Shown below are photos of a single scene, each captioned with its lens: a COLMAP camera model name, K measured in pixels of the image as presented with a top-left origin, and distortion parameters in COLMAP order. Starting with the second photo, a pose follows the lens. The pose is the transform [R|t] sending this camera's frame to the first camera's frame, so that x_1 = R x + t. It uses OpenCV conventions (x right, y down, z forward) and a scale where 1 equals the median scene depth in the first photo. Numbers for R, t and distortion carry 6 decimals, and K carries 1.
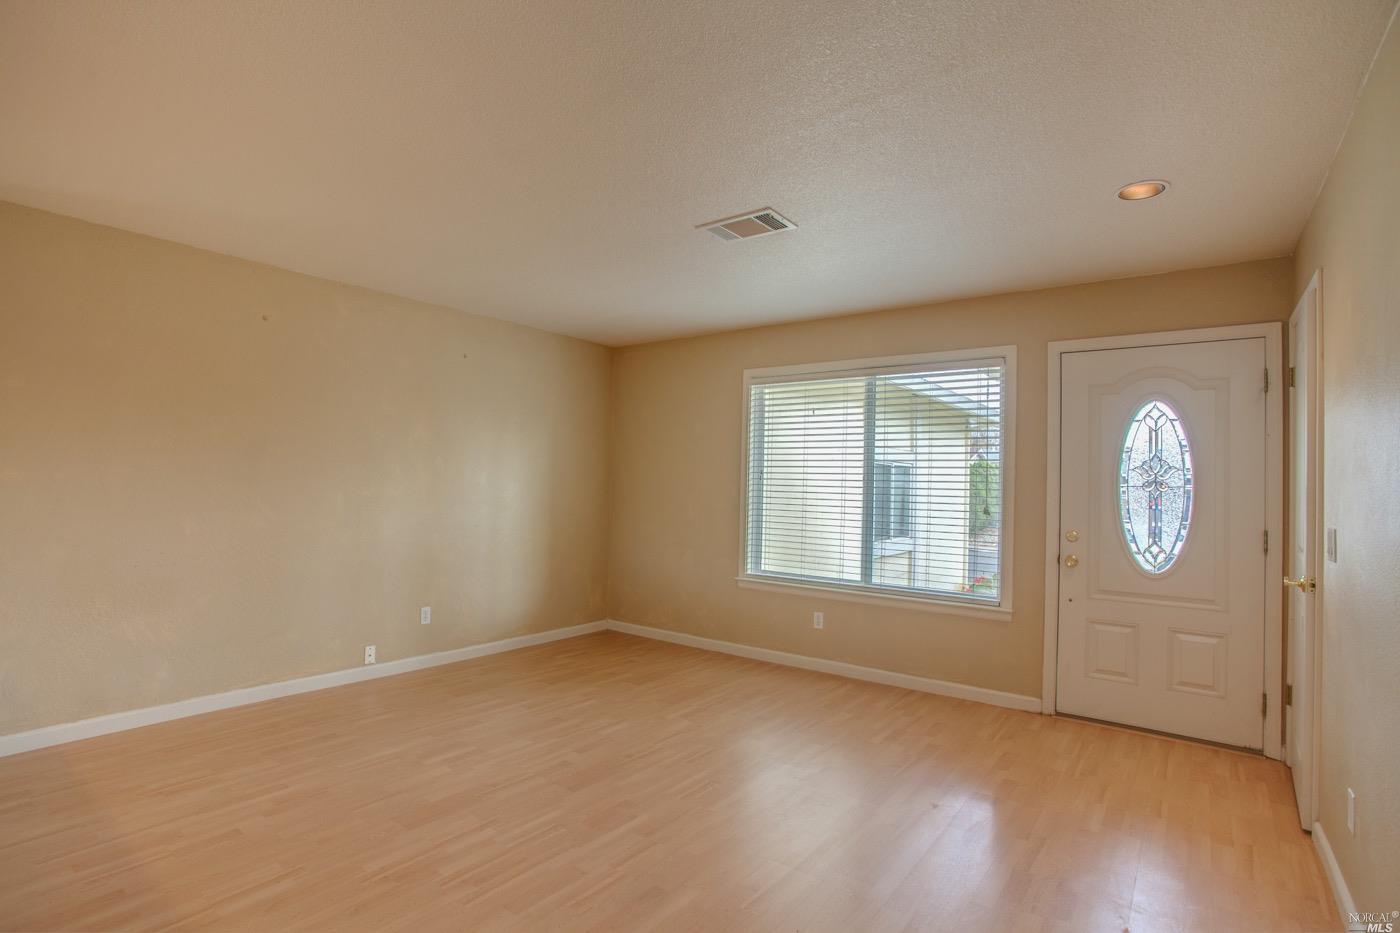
lens RADIAL K [[689.0, 0, 700.8], [0, 689.0, 470.7], [0, 0, 1]] dist [-0.052027, 0.021305]
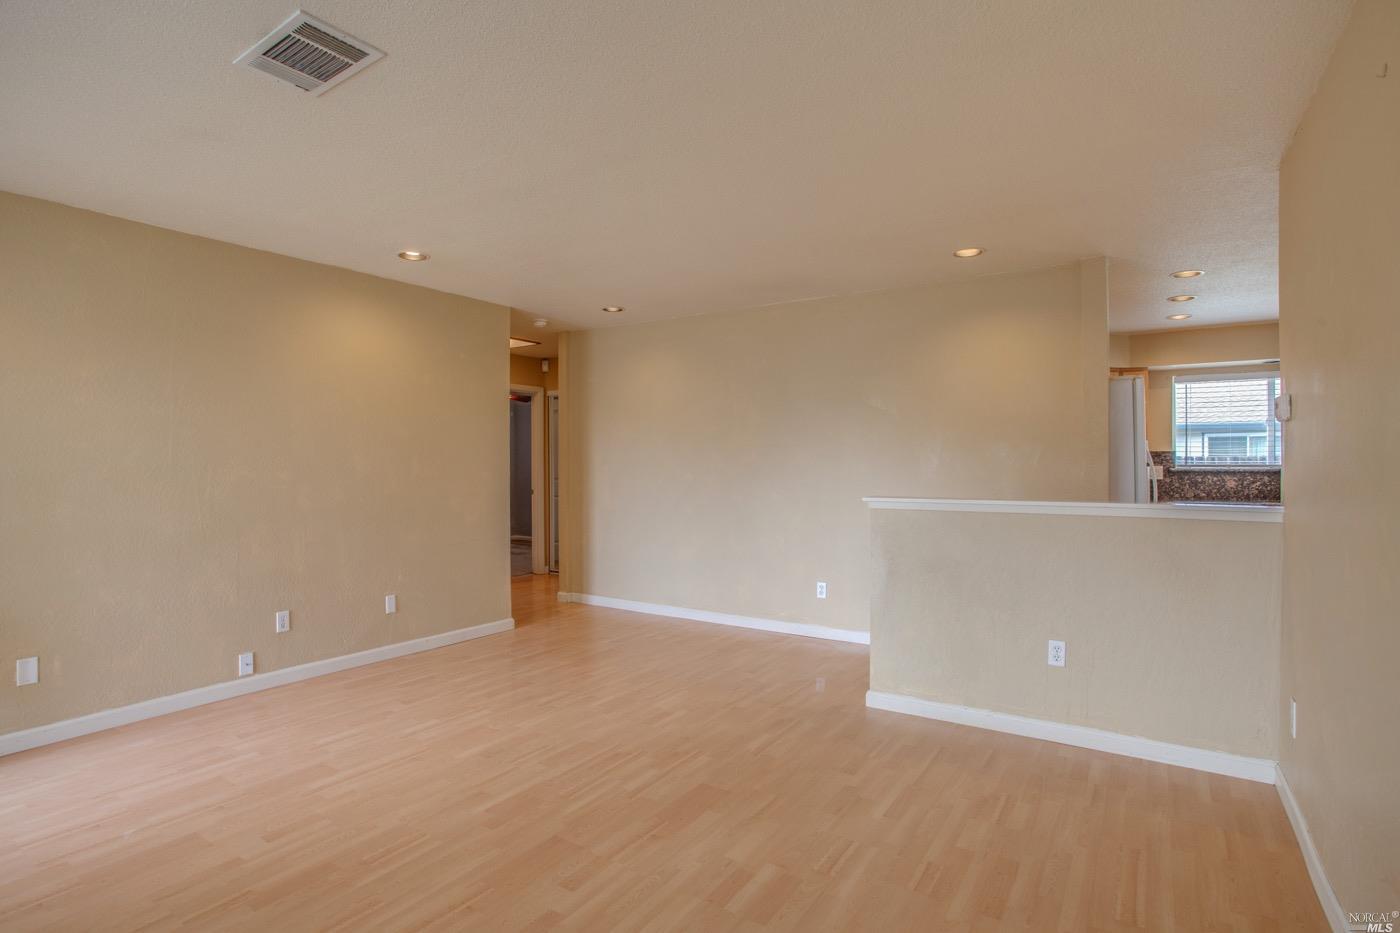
lens RADIAL K [[689.0, 0, 696.7], [0, 689.0, 461.2], [0, 0, 1]] dist [-0.052027, 0.021305]
pose [[-0.997837, -0.016655, -0.063590, -0.336658], [-0.015411, 0.999681, -0.020001, 0.030444], [0.063903, -0.018977, -0.997776, 2.078161]]
